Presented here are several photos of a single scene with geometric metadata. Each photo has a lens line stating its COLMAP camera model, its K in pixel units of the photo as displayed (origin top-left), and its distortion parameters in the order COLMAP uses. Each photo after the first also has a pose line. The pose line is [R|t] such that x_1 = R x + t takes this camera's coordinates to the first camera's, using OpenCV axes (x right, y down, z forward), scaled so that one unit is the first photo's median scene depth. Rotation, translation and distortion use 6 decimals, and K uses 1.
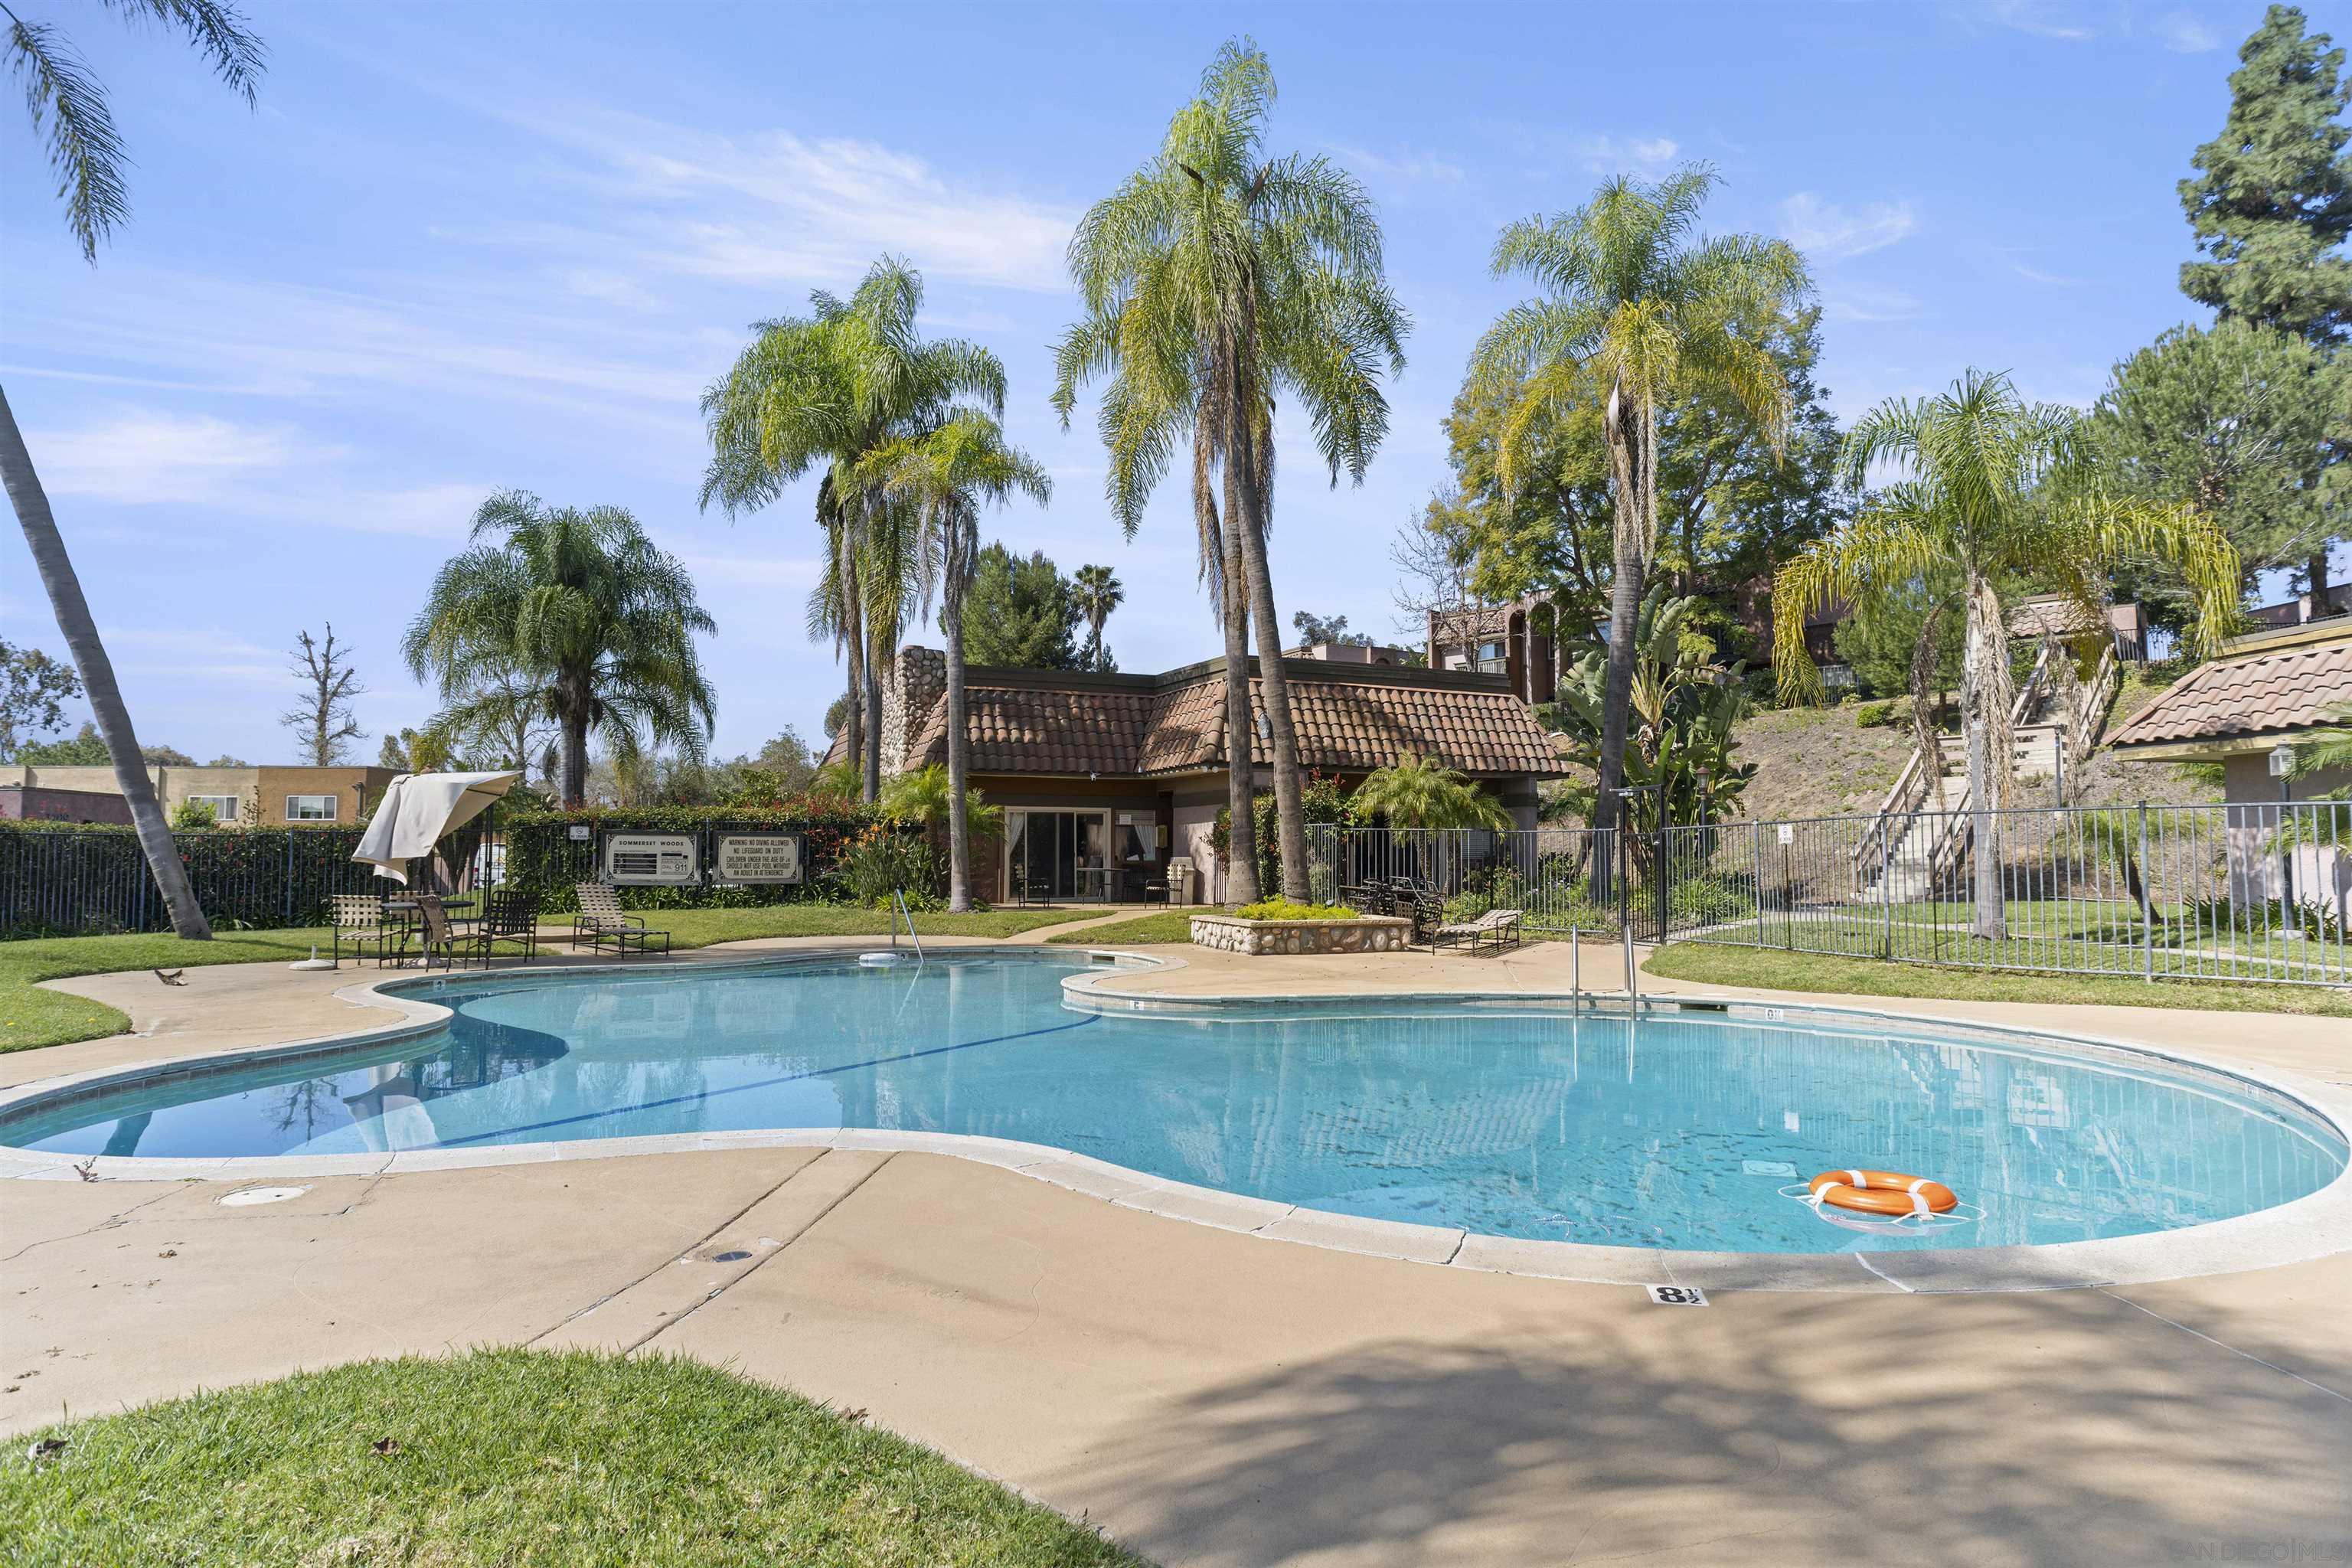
lens RADIAL K [[1348.3, 0, 1176.4], [0, 1348.3, 744.8], [0, 0, 1]] dist [-0.053327, 0.039946]
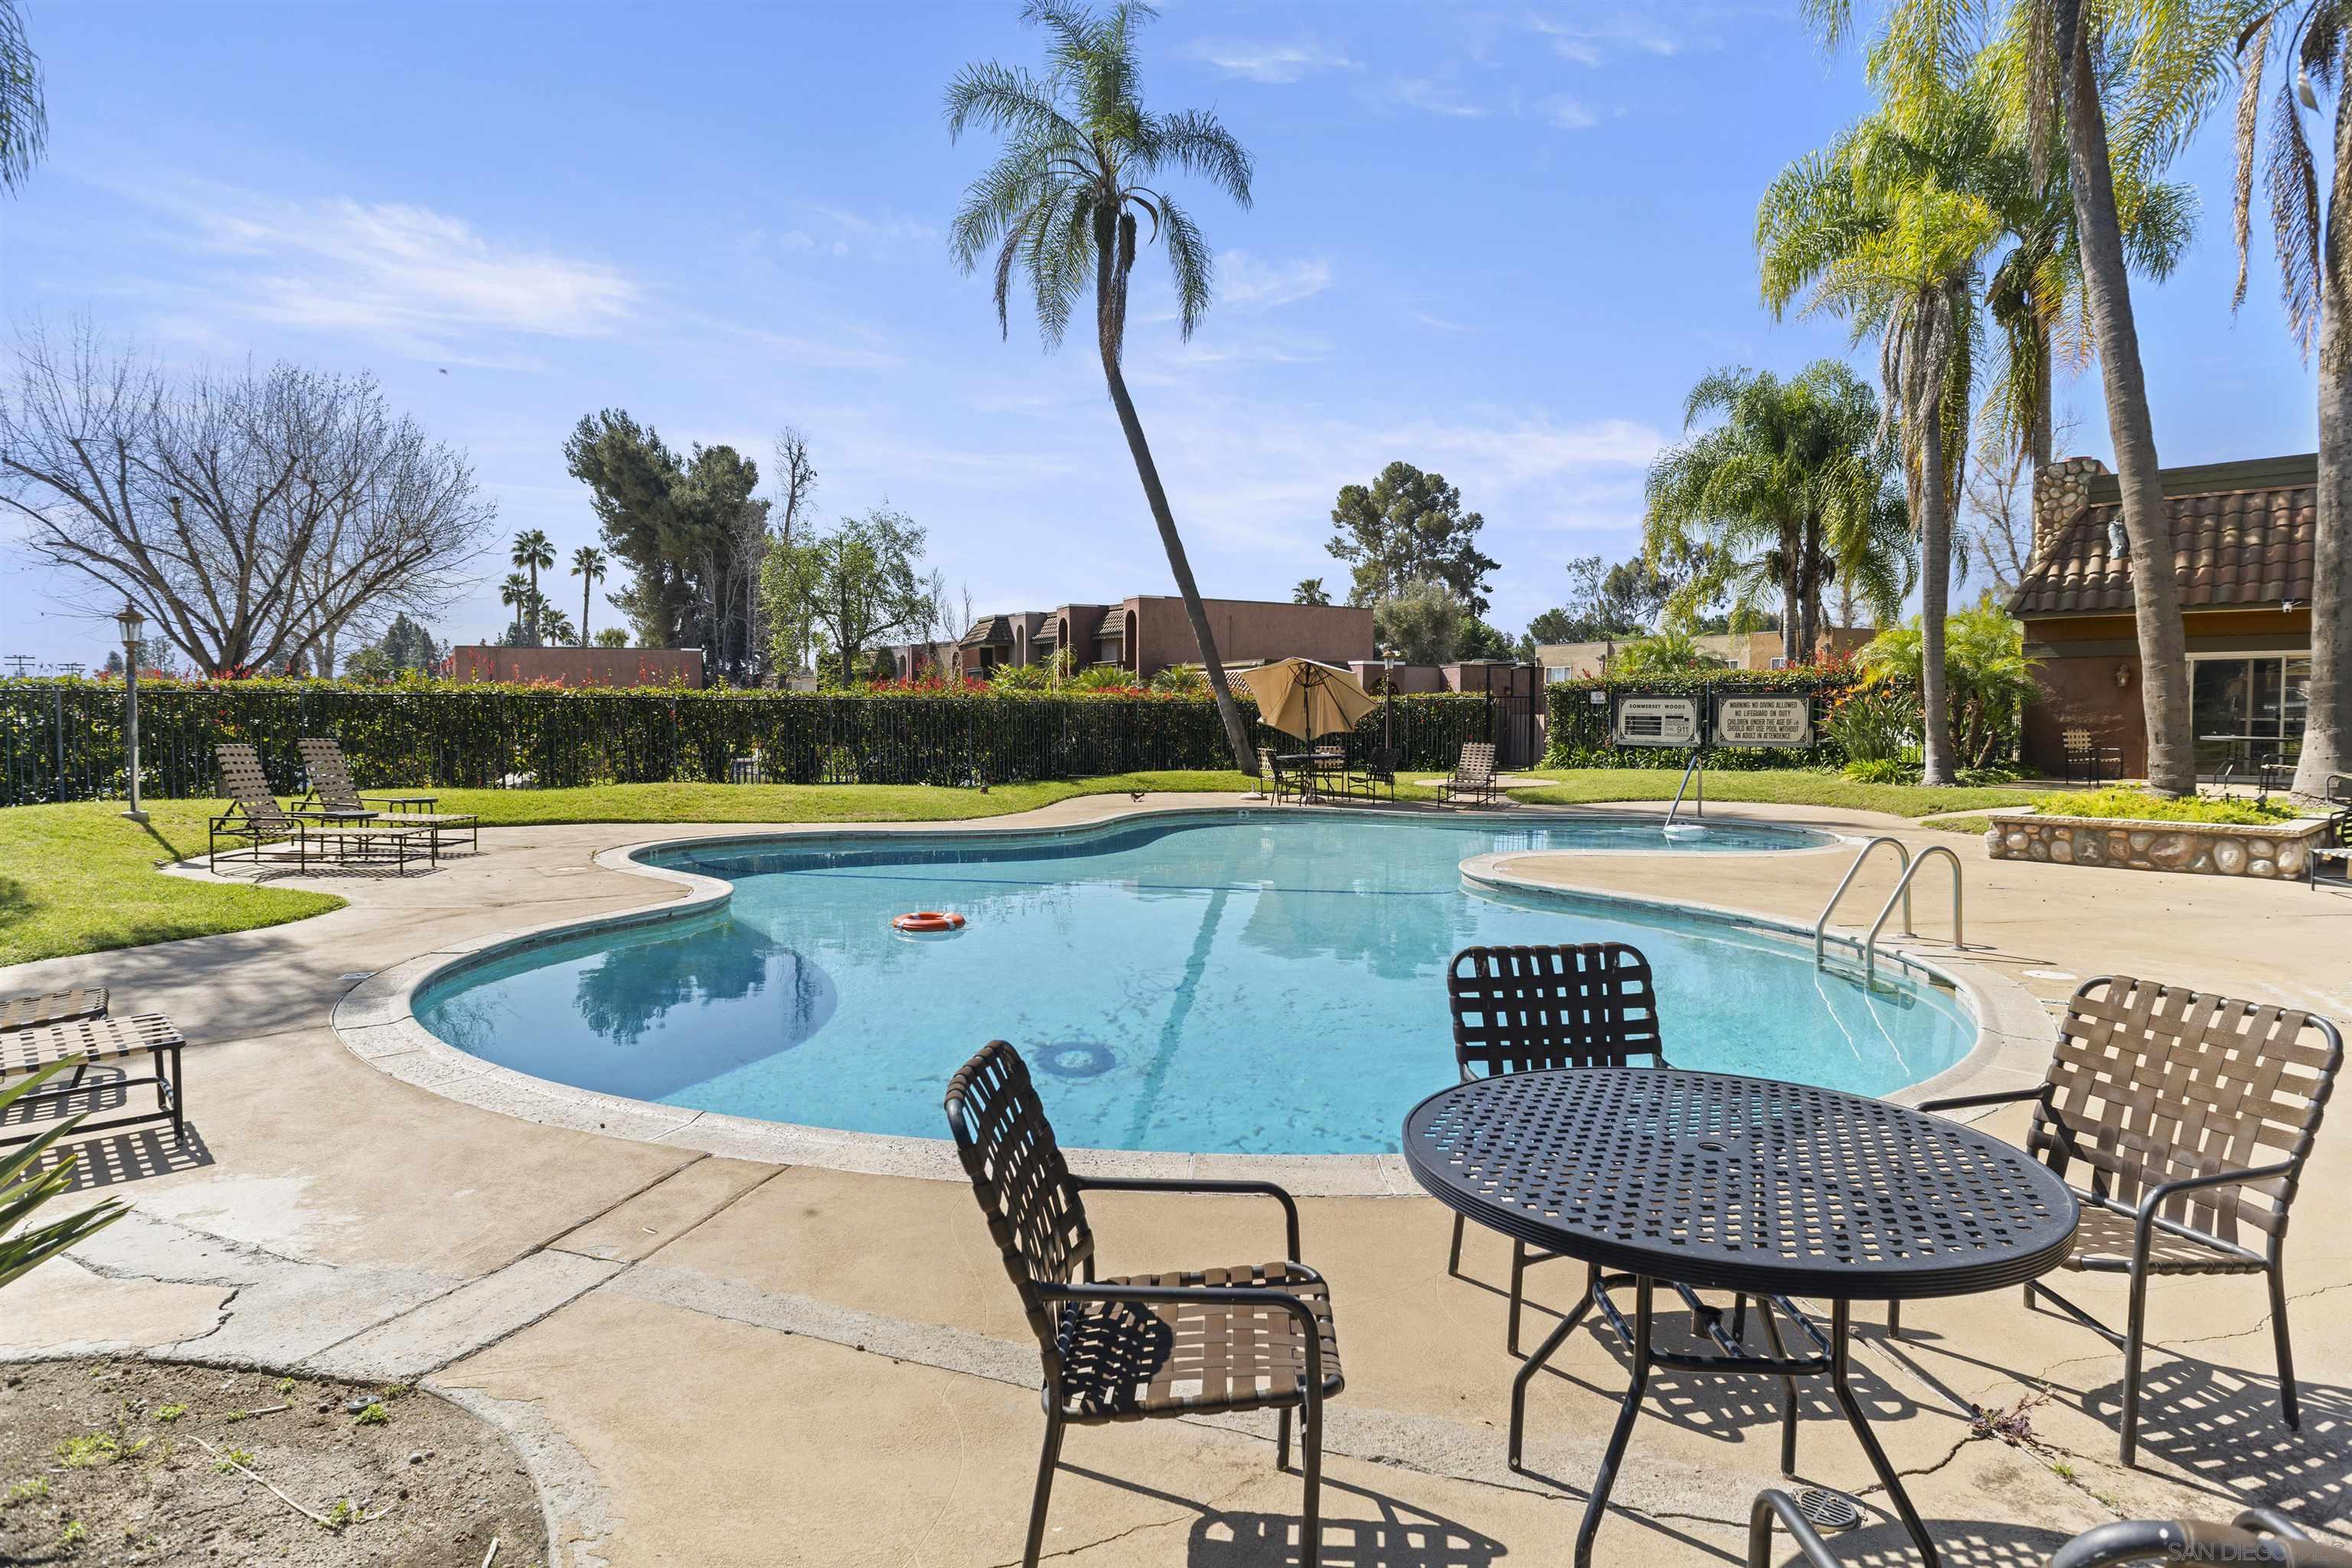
lens RADIAL K [[1348.3, 0, 1176.4], [0, 1348.3, 744.8], [0, 0, 1]] dist [-0.053327, 0.039946]
pose [[0.383153, 0.024467, -0.923361, 0.445506], [0.078430, 0.995177, 0.058915, 0.011324], [0.920349, -0.094993, 0.379386, 0.243149]]
